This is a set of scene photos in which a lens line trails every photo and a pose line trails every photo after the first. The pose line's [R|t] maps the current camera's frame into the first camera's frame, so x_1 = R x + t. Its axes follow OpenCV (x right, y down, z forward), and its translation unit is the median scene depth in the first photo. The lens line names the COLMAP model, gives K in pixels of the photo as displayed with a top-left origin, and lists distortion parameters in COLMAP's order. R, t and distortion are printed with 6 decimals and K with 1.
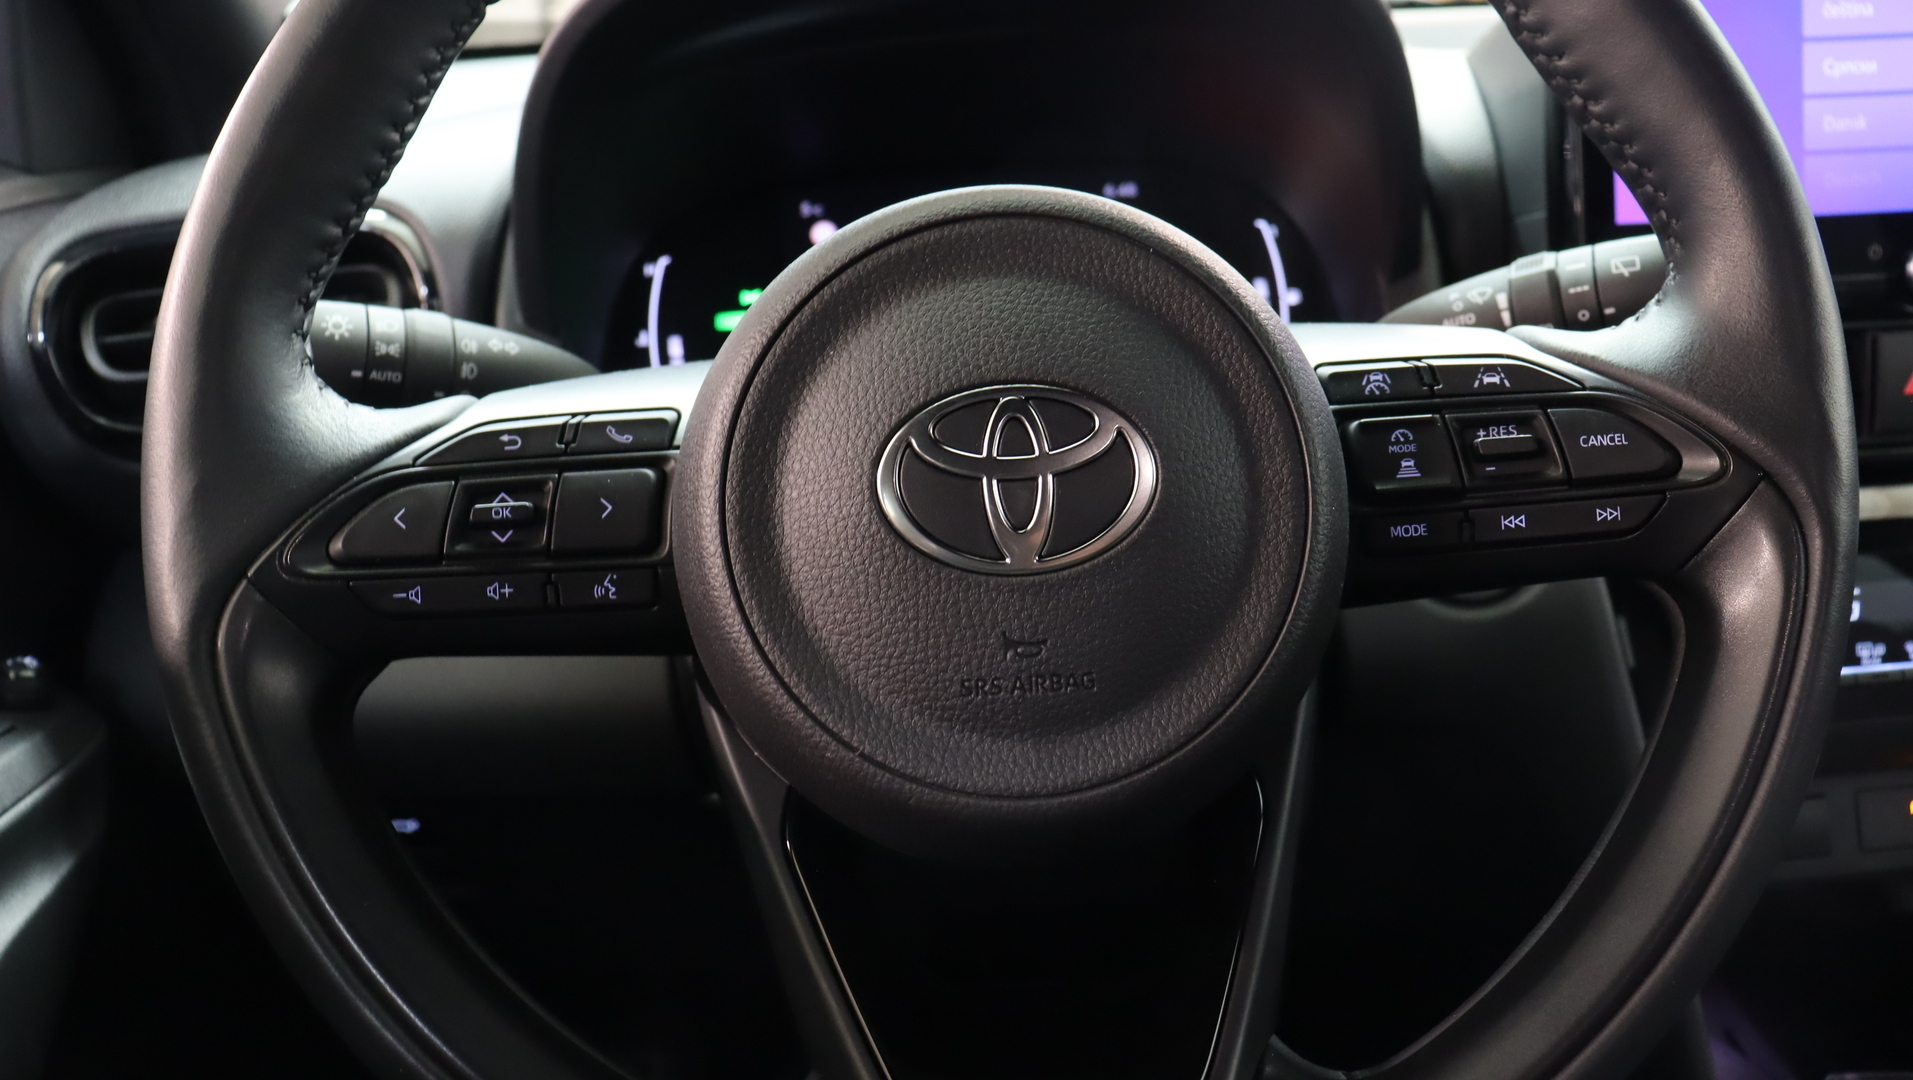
lens RADIAL K [[1546.8, 0, 960.0], [0, 1546.8, 527.7], [0, 0, 1]] dist [-0.146433, 0.089668]
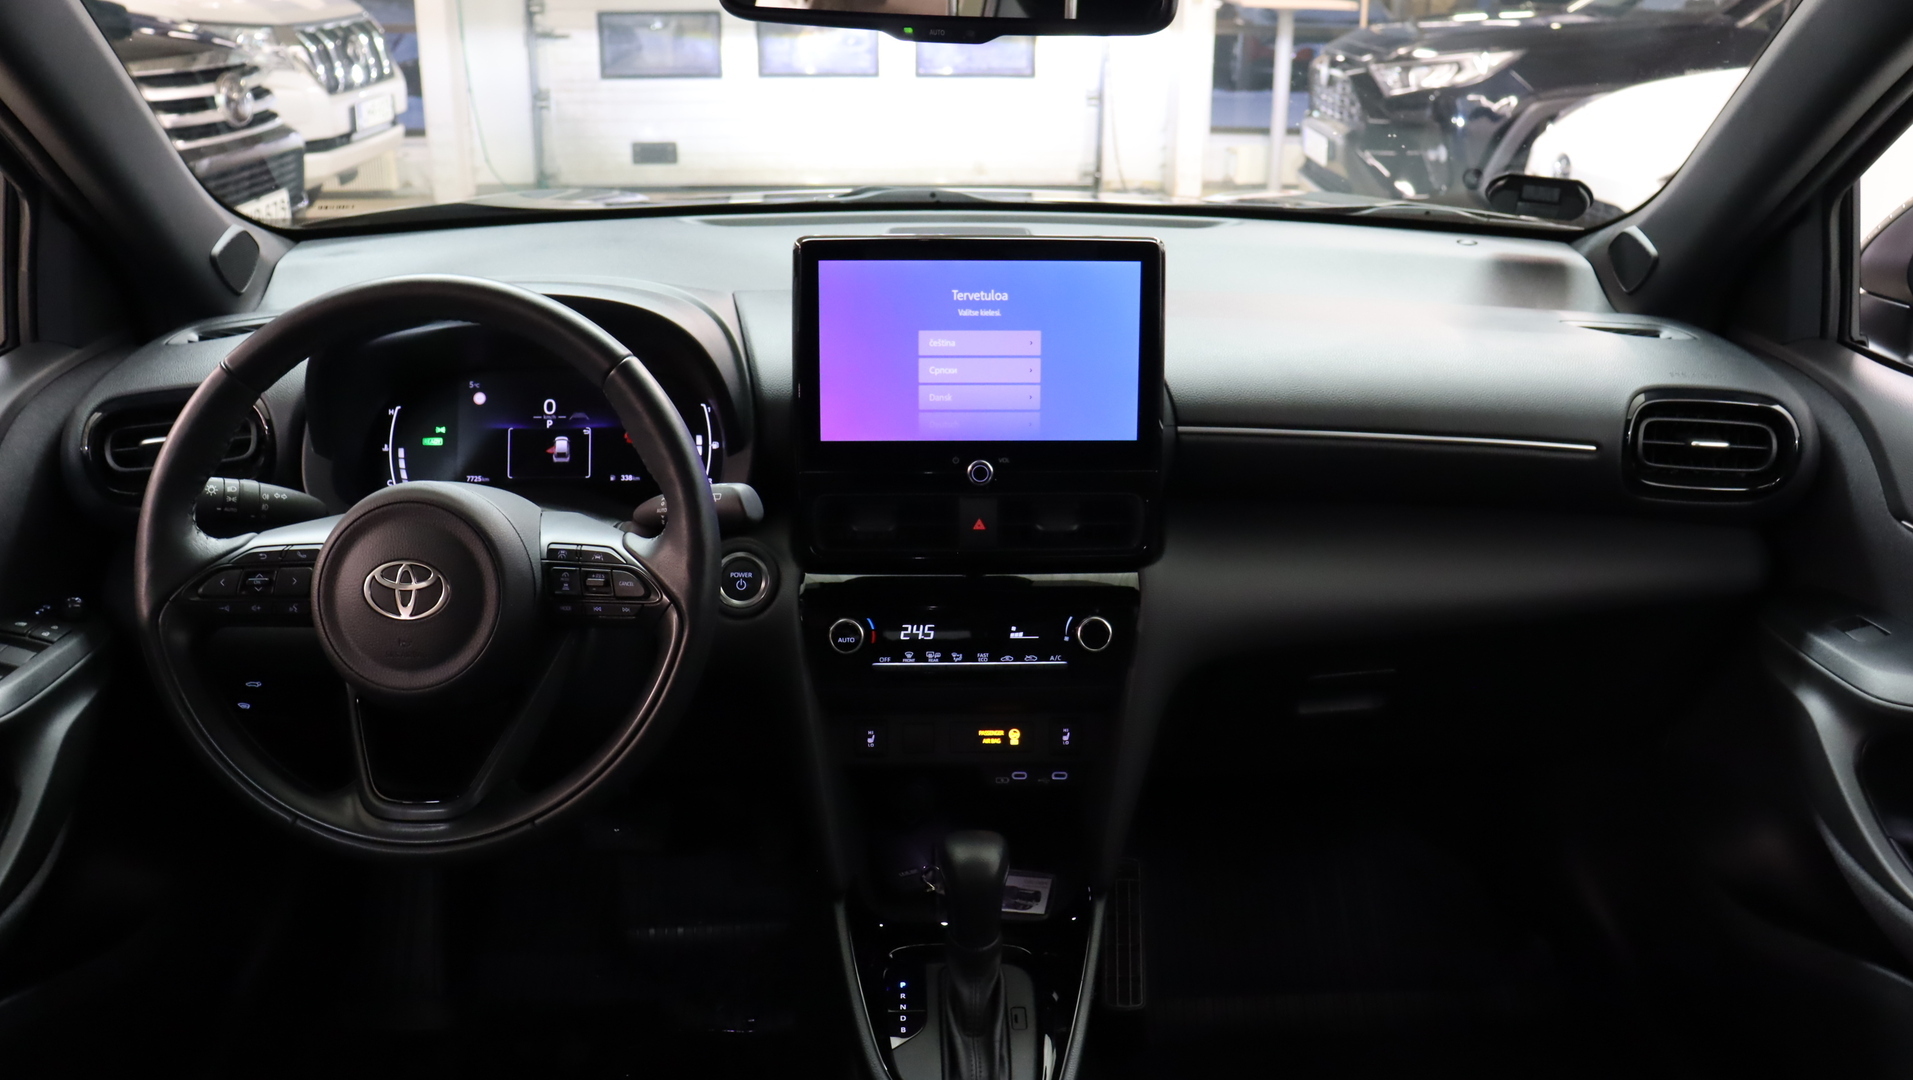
lens RADIAL K [[1546.8, 0, 960.0], [0, 1546.8, 527.7], [0, 0, 1]] dist [-0.146433, 0.089668]
pose [[0.997736, 0.065196, 0.016504, 0.934377], [-0.066201, 0.995329, 0.070269, -0.382224], [-0.011845, -0.071203, 0.997392, -1.779355]]
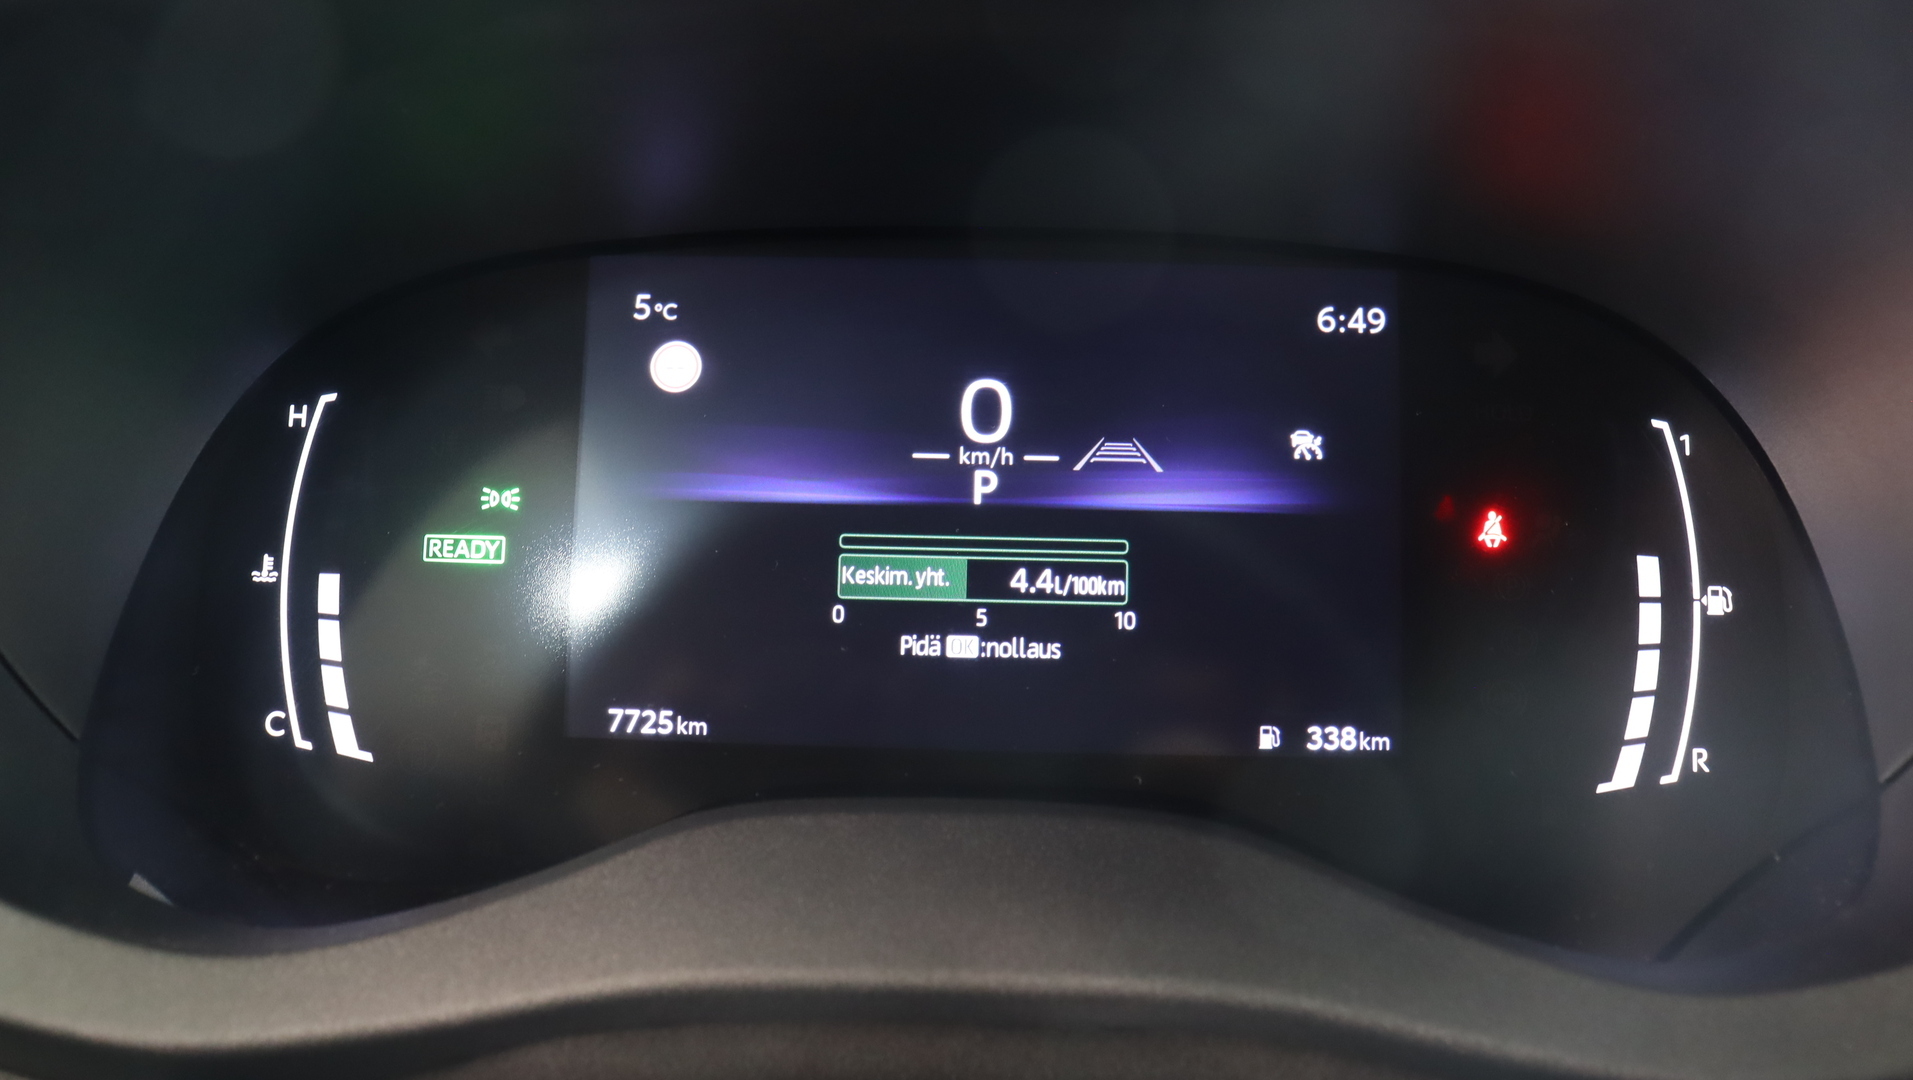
lens RADIAL K [[1546.8, 0, 960.0], [0, 1546.8, 527.7], [0, 0, 1]] dist [-0.146433, 0.089668]
pose [[0.994258, 0.090665, -0.056844, 0.043814], [-0.090297, 0.995874, 0.009002, -0.291876], [0.057426, -0.003818, 0.998342, 1.043920]]
